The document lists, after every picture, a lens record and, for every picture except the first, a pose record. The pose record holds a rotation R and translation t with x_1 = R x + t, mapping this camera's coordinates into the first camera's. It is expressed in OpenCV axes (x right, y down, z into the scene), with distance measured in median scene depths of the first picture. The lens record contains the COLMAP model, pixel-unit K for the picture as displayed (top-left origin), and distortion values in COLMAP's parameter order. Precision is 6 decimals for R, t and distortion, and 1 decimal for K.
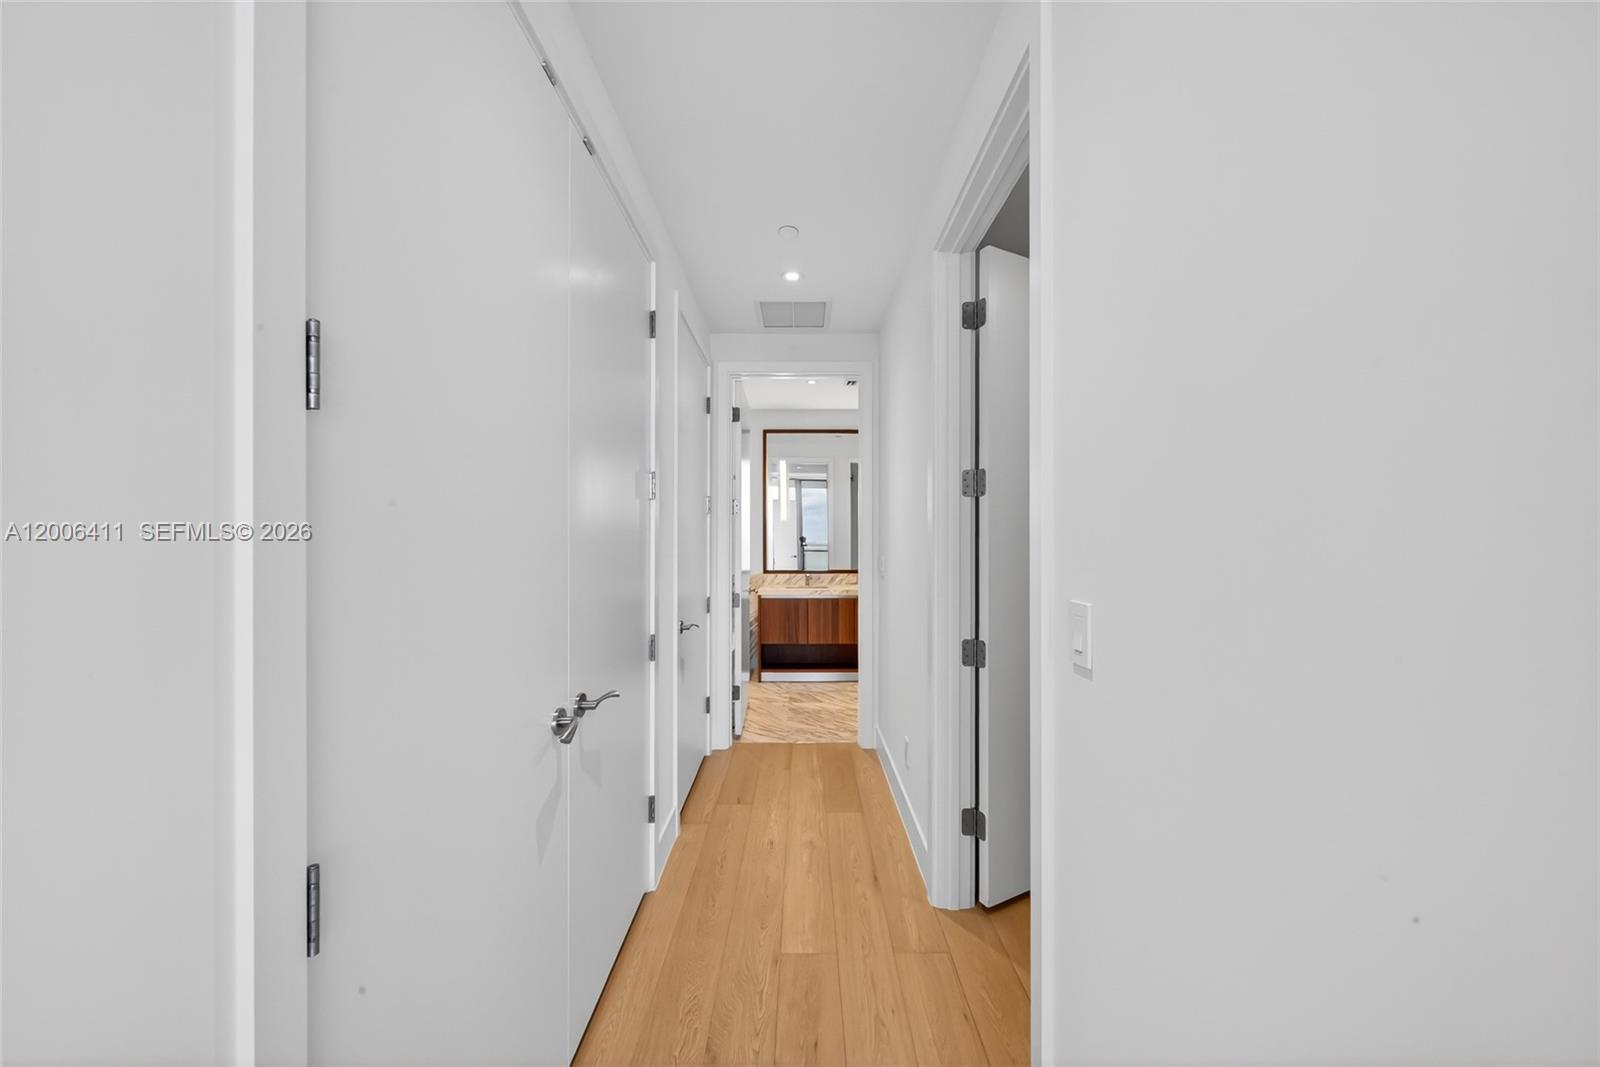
lens RADIAL K [[508.0, 0, 801.5], [0, 508.0, 541.8], [0, 0, 1]] dist [0.000371, -0.000023]
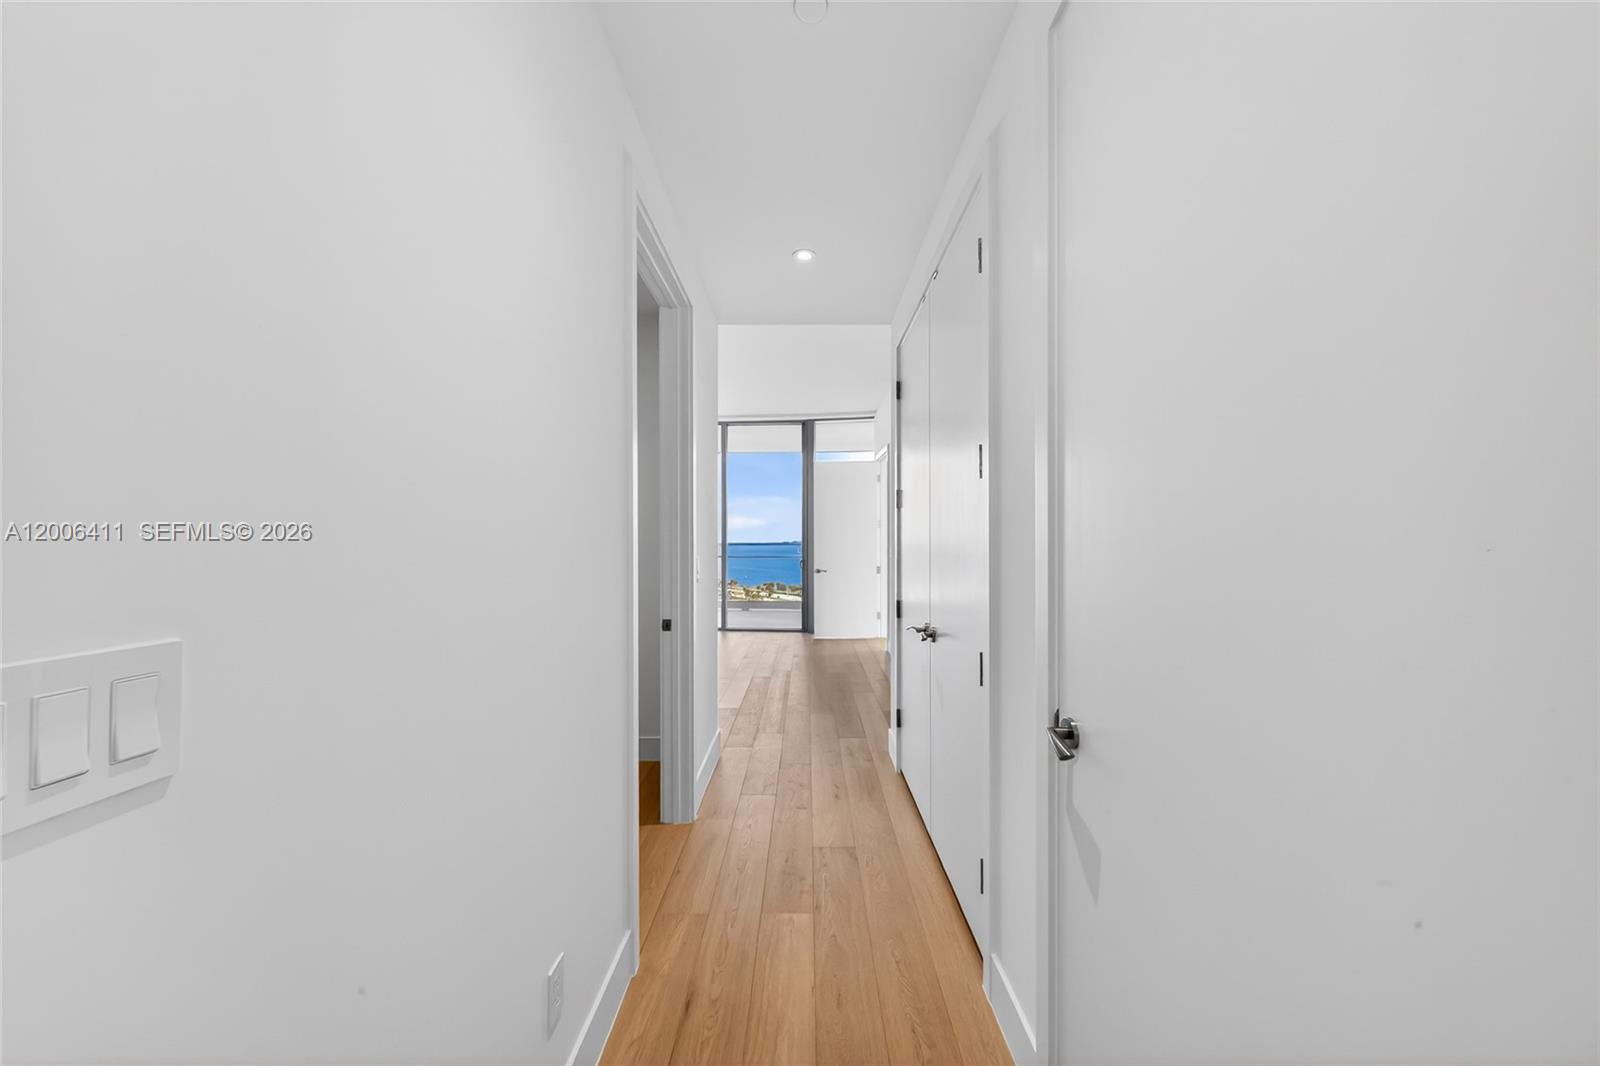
lens RADIAL K [[557.7, 0, 799.5], [0, 557.7, 536.7], [0, 0, 1]] dist [0.000755, -0.000191]
pose [[-0.999922, 0.001133, 0.012454, -0.026327], [0.001042, 0.999973, -0.007306, 0.015612], [-0.012462, -0.007293, -0.999896, 2.153454]]
